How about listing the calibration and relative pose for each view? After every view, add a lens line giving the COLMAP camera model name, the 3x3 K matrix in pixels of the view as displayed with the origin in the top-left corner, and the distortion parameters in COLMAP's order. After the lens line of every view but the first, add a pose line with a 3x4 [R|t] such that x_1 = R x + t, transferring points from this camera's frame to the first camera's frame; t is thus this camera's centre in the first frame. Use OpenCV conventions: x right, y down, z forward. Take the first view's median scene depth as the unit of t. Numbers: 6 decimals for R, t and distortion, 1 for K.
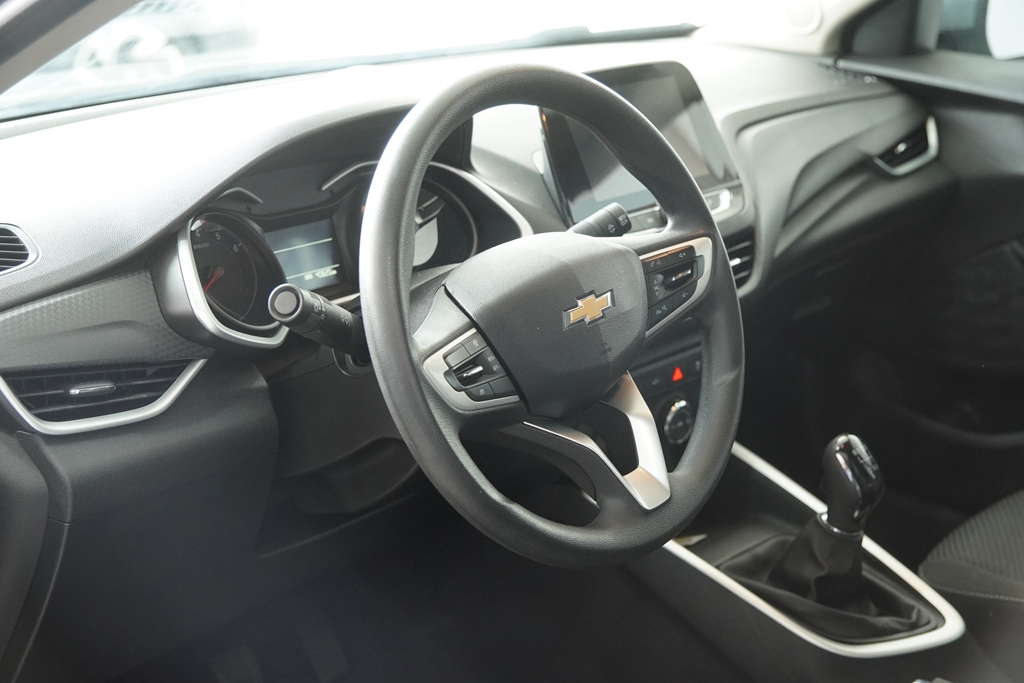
lens RADIAL K [[1493.5, 0, 512.0], [0, 1493.5, 341.5], [0, 0, 1]] dist [0.016771, 1.112035]
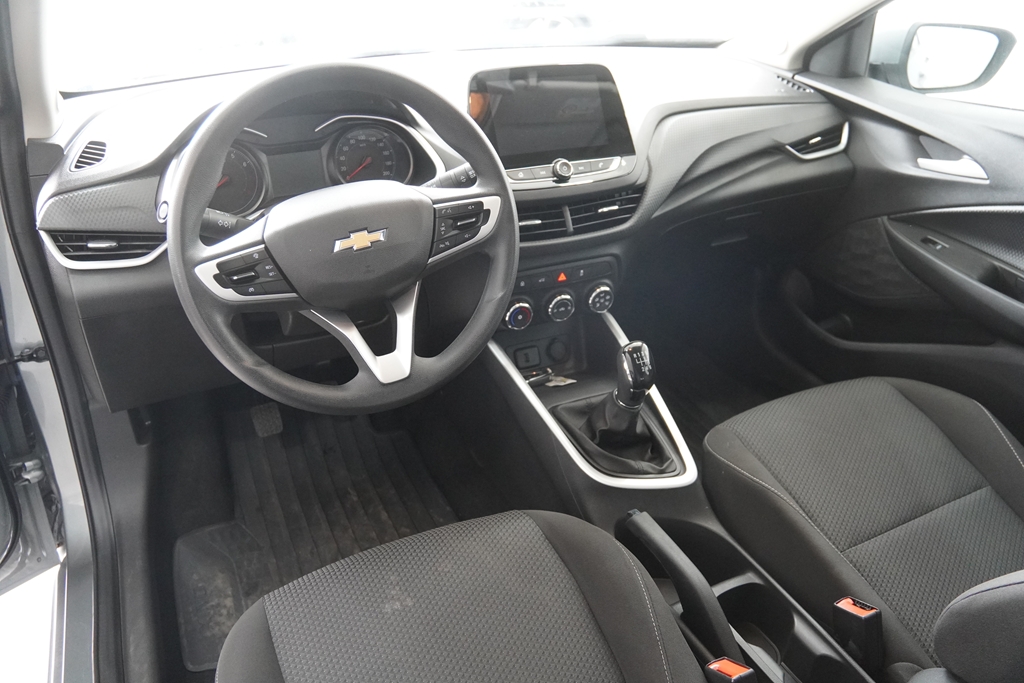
lens RADIAL K [[747.1, 0, 512.0], [0, 747.1, 341.5], [0, 0, 1]] dist [-0.079406, 0.006108]
pose [[0.932041, 0.195980, -0.304781, 0.331865], [-0.130725, 0.966334, 0.221605, -0.082298], [0.337950, -0.166702, 0.926283, 0.293628]]
